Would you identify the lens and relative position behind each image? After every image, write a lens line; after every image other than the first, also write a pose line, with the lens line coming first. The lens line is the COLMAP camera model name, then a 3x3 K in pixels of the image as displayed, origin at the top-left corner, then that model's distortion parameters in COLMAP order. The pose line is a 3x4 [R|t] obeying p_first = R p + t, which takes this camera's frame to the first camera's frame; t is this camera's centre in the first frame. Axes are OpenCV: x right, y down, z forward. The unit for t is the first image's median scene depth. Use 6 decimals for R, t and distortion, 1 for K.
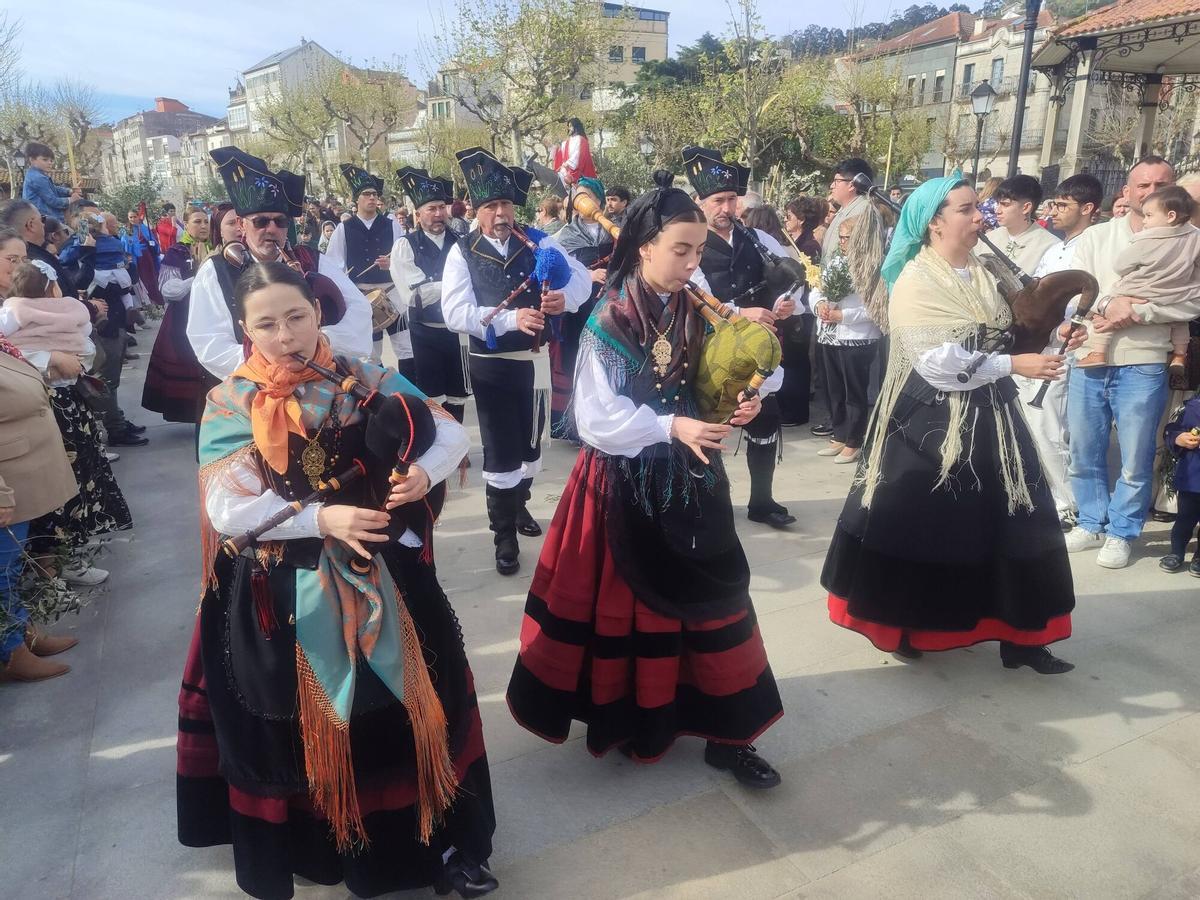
lens RADIAL K [[836.3, 0, 597.0], [0, 836.3, 452.6], [0, 0, 1]] dist [0.017586, -0.012360]
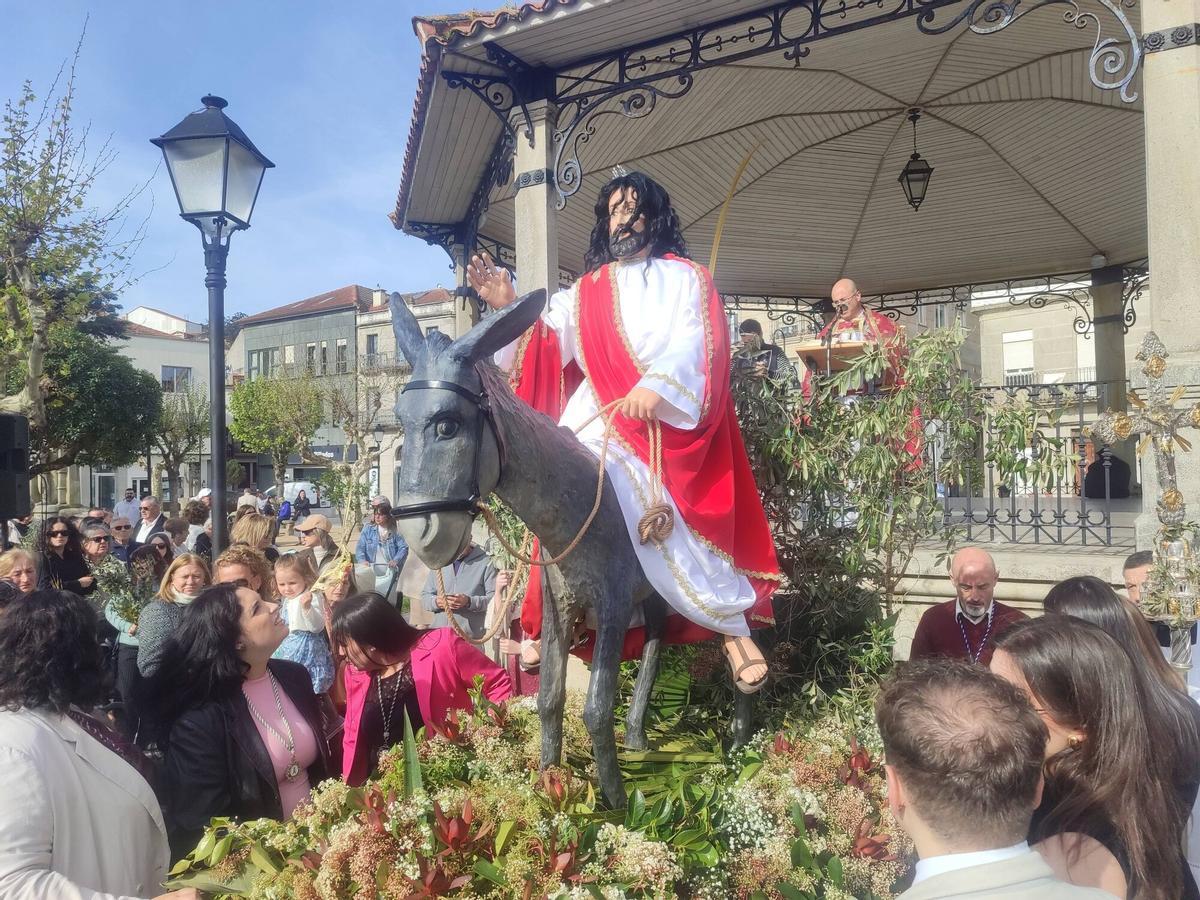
lens RADIAL K [[836.3, 0, 606.4], [0, 836.3, 452.5], [0, 0, 1]] dist [0.017586, -0.012360]
pose [[0.804174, 0.011725, 0.594279, 0.318503], [0.175708, 0.950434, -0.256519, -0.198005], [-0.567830, 0.310705, 0.762254, 0.602233]]
